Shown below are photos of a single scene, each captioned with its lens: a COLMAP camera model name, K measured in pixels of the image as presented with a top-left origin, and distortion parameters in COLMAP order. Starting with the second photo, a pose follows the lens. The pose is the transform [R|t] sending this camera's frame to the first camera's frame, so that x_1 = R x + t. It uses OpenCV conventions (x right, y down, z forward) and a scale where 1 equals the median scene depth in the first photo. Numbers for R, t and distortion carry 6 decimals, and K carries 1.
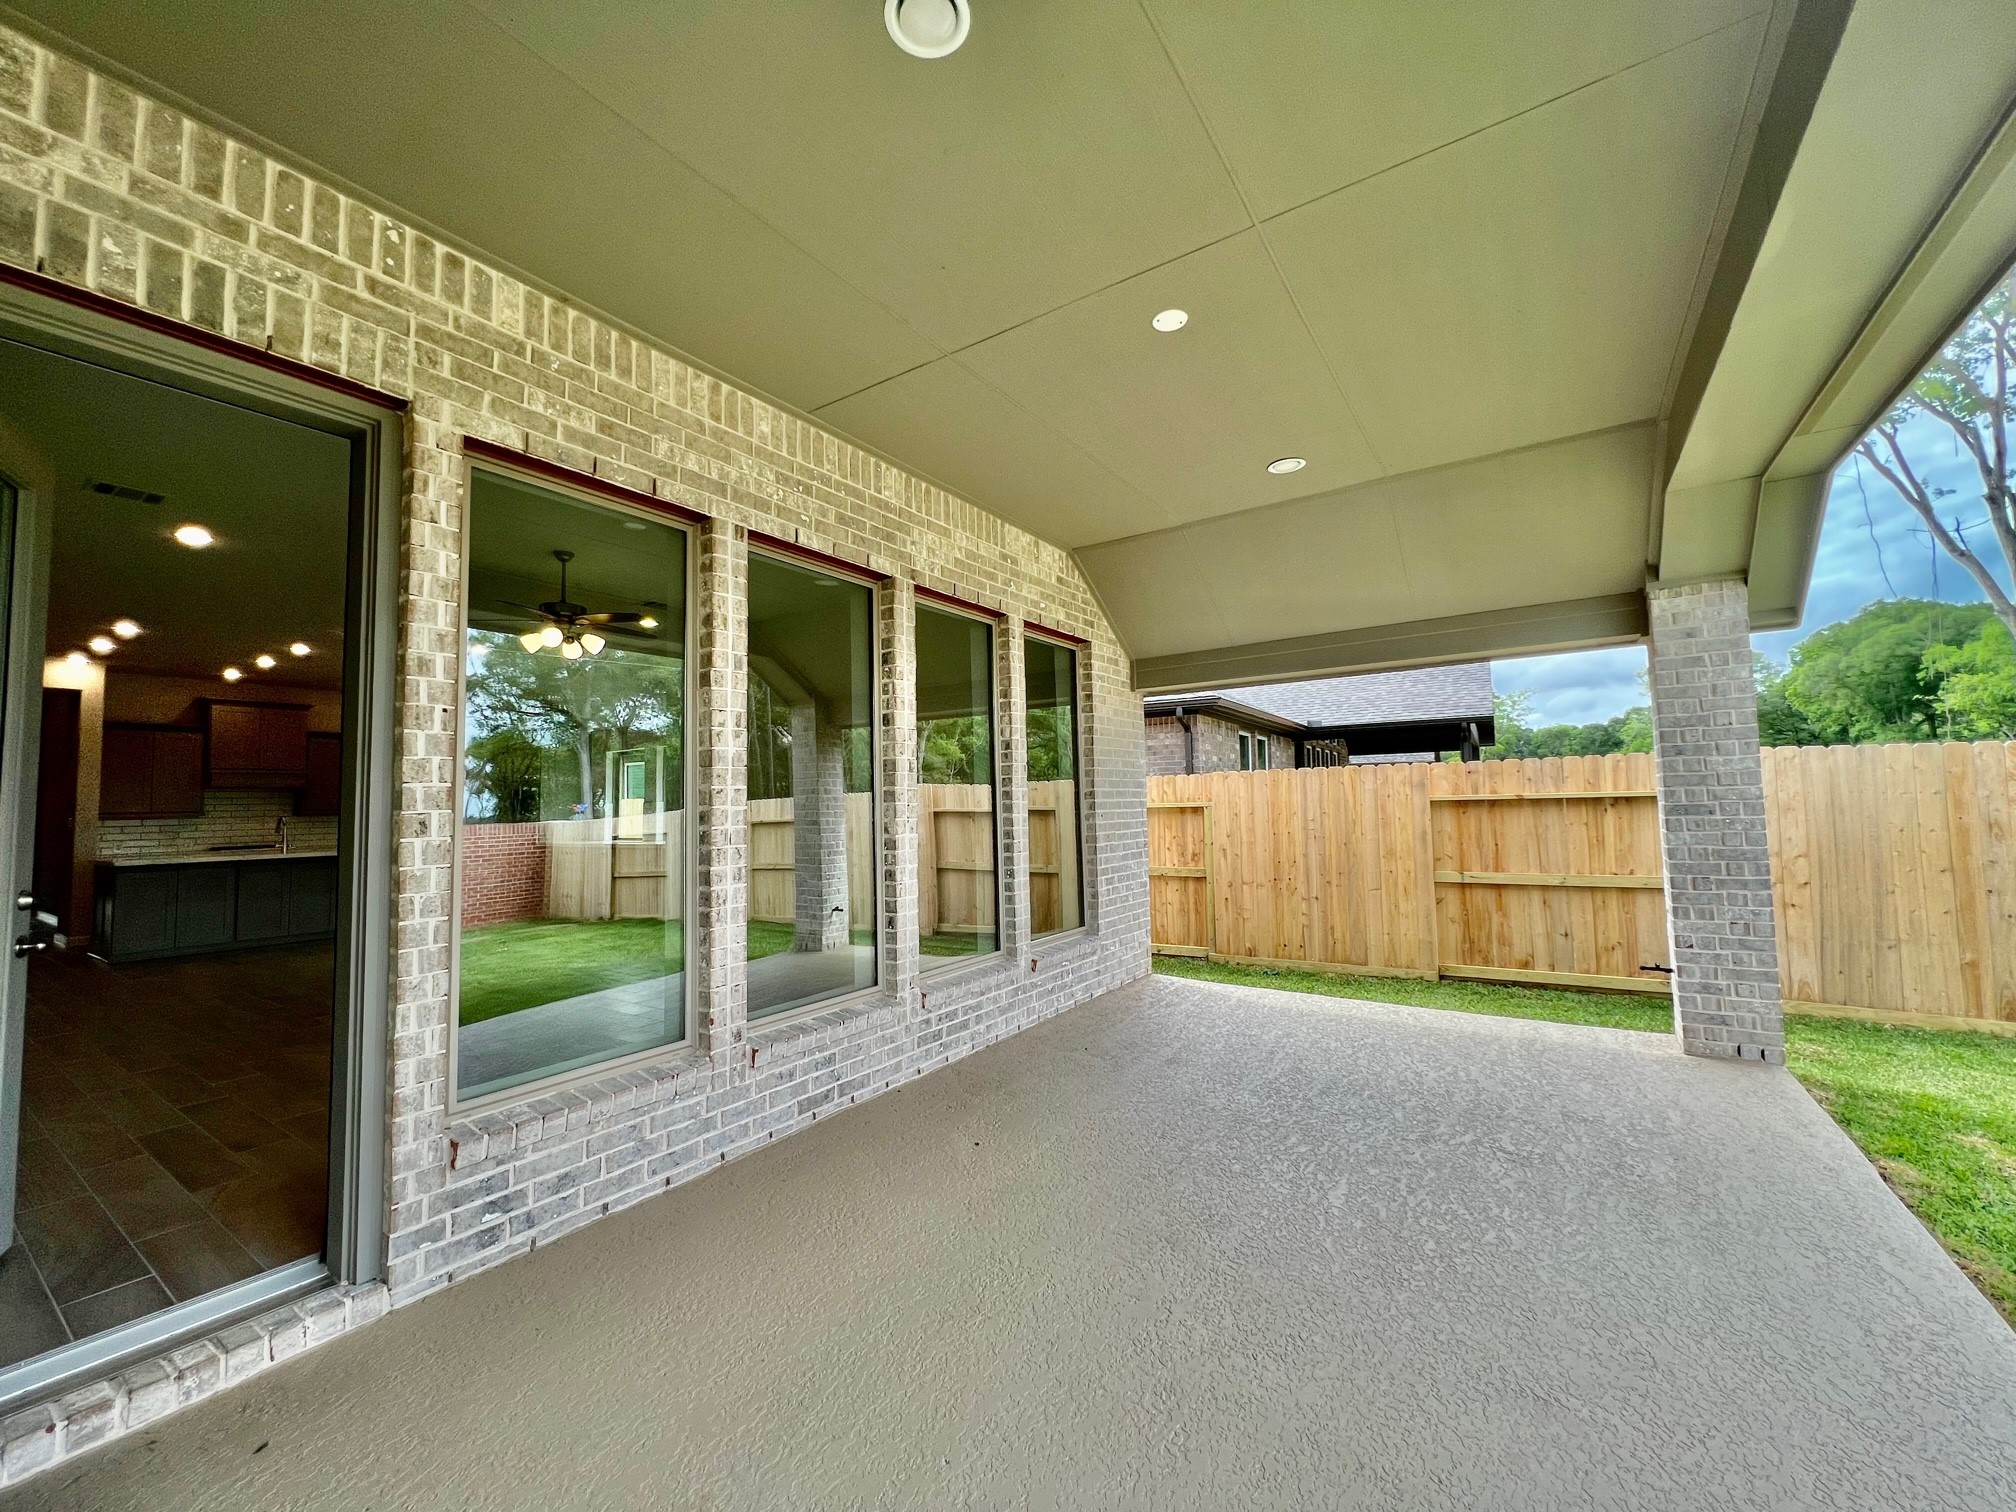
lens RADIAL K [[807.1, 0, 1003.8], [0, 807.1, 758.6], [0, 0, 1]] dist [-0.003061, -0.000302]
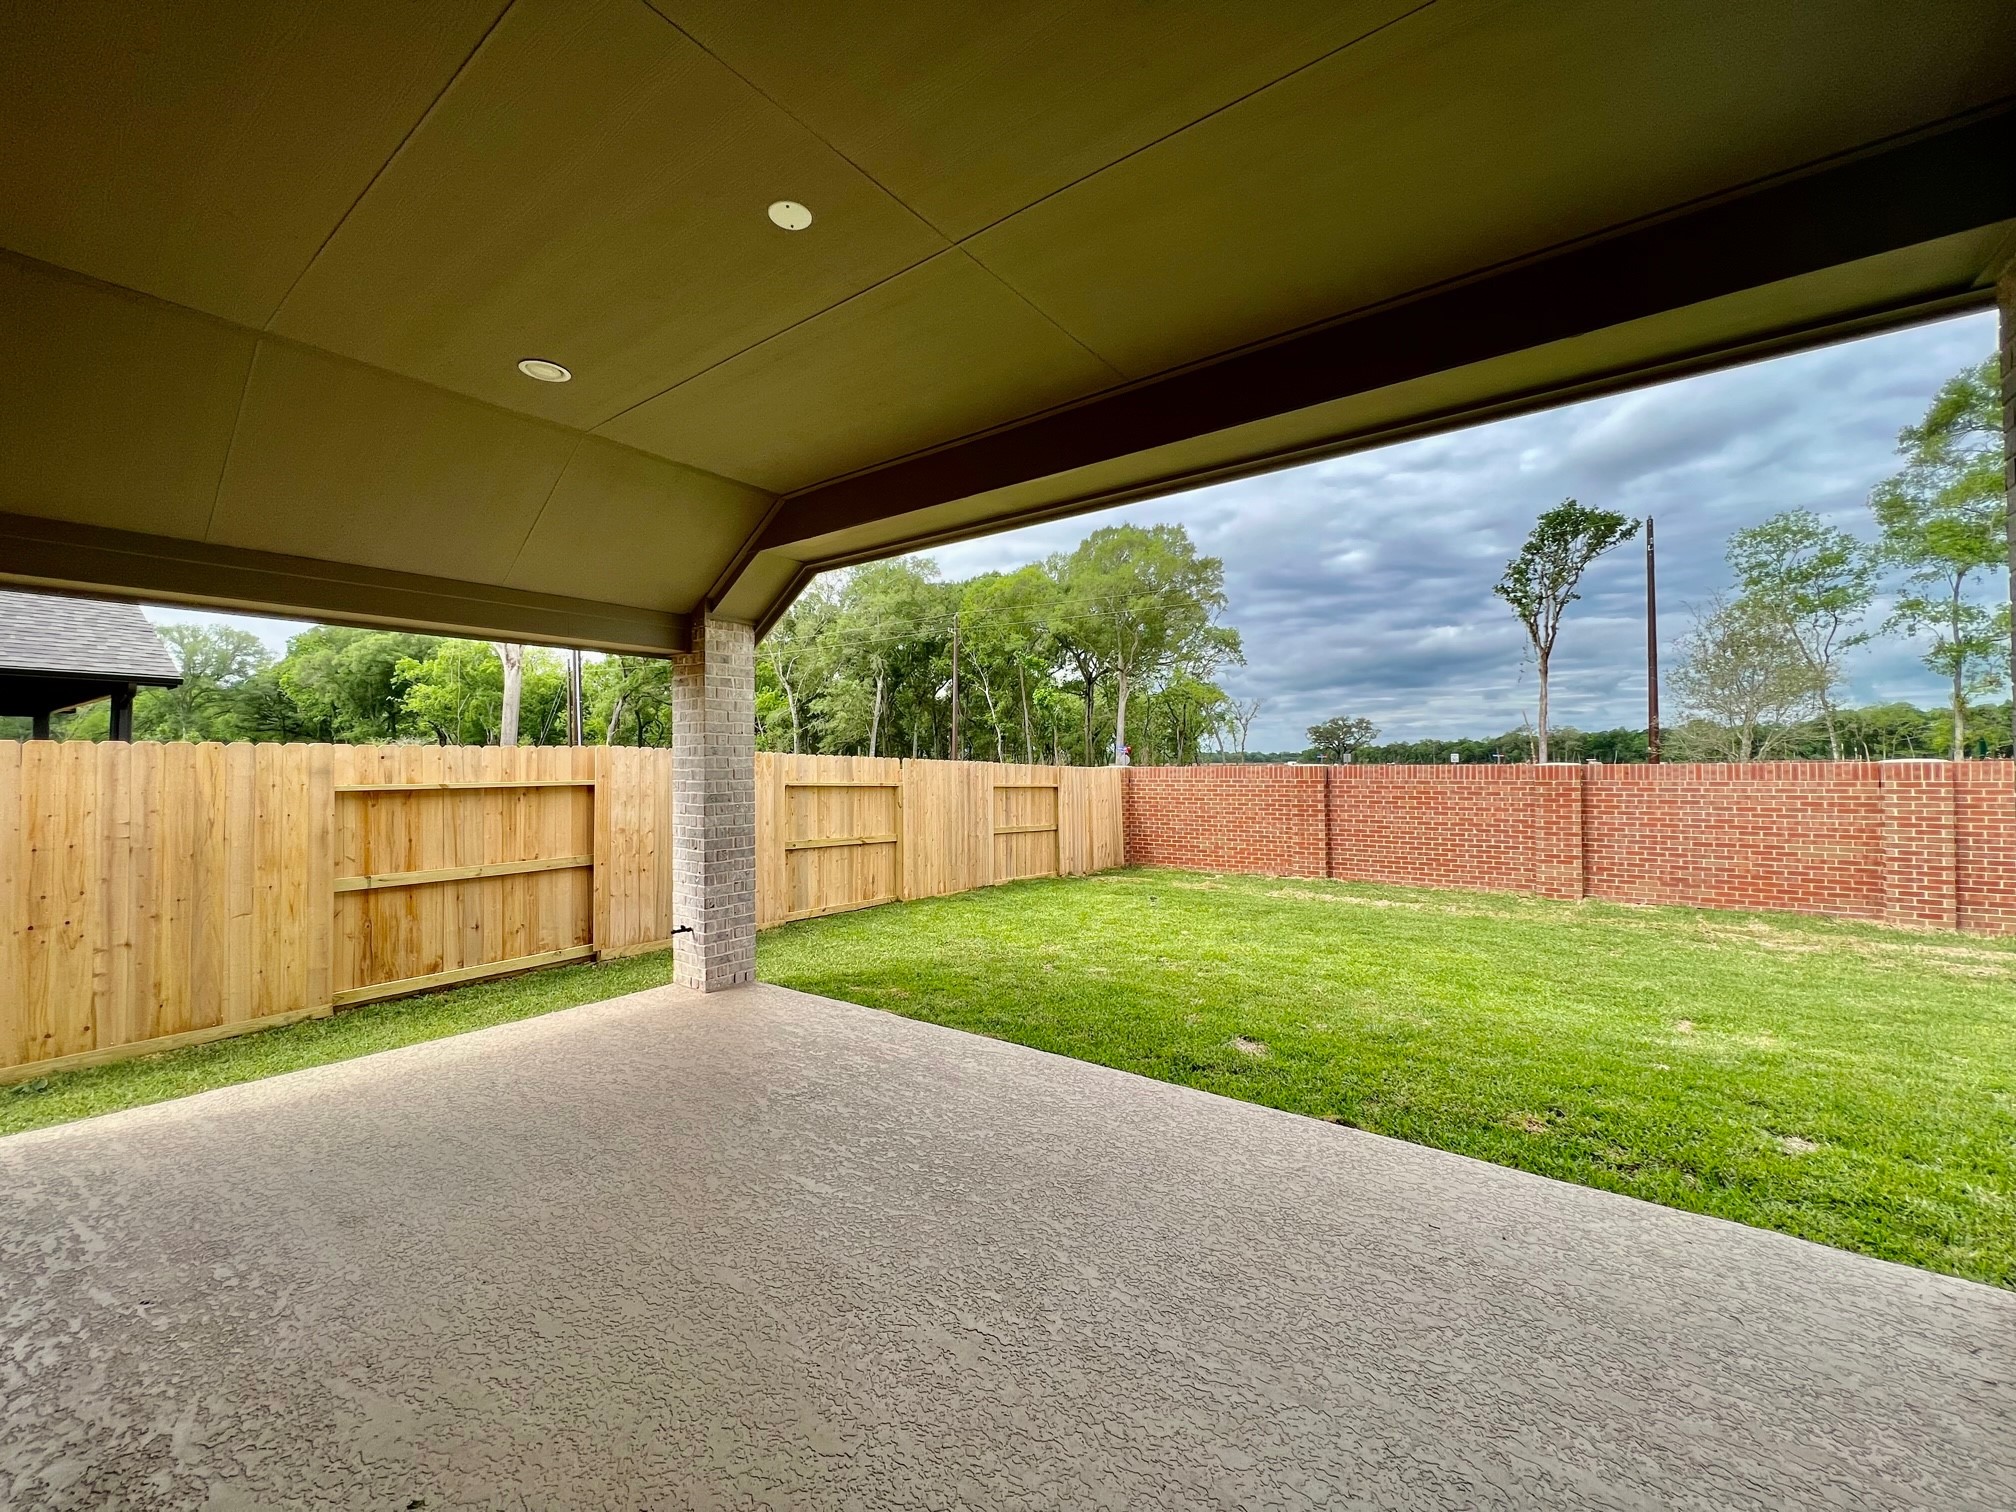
lens RADIAL K [[810.1, 0, 1009.6], [0, 810.1, 757.9], [0, 0, 1]] dist [0.000919, -0.000012]
pose [[0.037925, 0.032088, 0.998765, -0.254842], [-0.051180, 0.998235, -0.030128, 0.009263], [-0.997969, -0.049974, 0.039500, 0.308771]]
